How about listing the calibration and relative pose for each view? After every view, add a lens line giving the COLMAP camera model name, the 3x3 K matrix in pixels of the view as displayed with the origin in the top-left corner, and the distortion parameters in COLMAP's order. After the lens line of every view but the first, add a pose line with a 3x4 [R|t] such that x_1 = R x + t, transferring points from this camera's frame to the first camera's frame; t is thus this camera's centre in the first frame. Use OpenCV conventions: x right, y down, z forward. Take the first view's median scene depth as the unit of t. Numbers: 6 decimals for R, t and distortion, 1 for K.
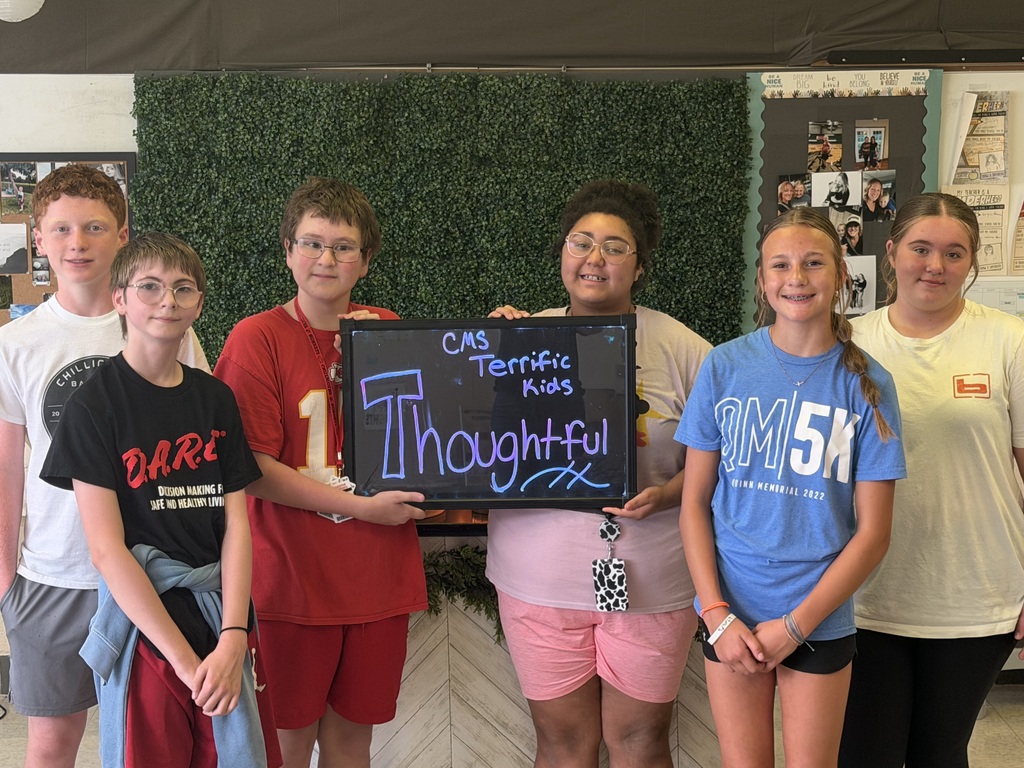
lens RADIAL K [[1999.6, 0, 513.6], [0, 1999.6, 383.2], [0, 0, 1]] dist [0.084774, 0.000000]
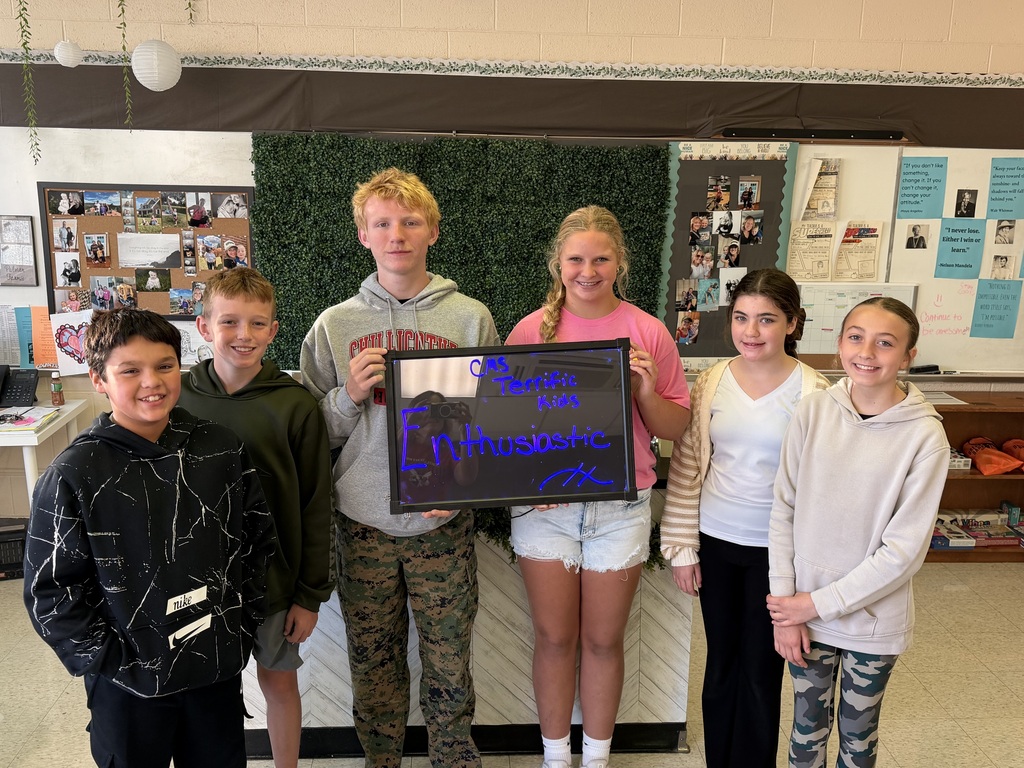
lens RADIAL K [[979.0, 0, 506.6], [0, 979.0, 387.7], [0, 0, 1]] dist [0.096111, 0.000000]
pose [[0.999411, 0.016113, 0.030308, -0.022747], [-0.018417, 0.996835, 0.077341, -0.027877], [-0.028966, -0.077854, 0.996544, 0.260649]]
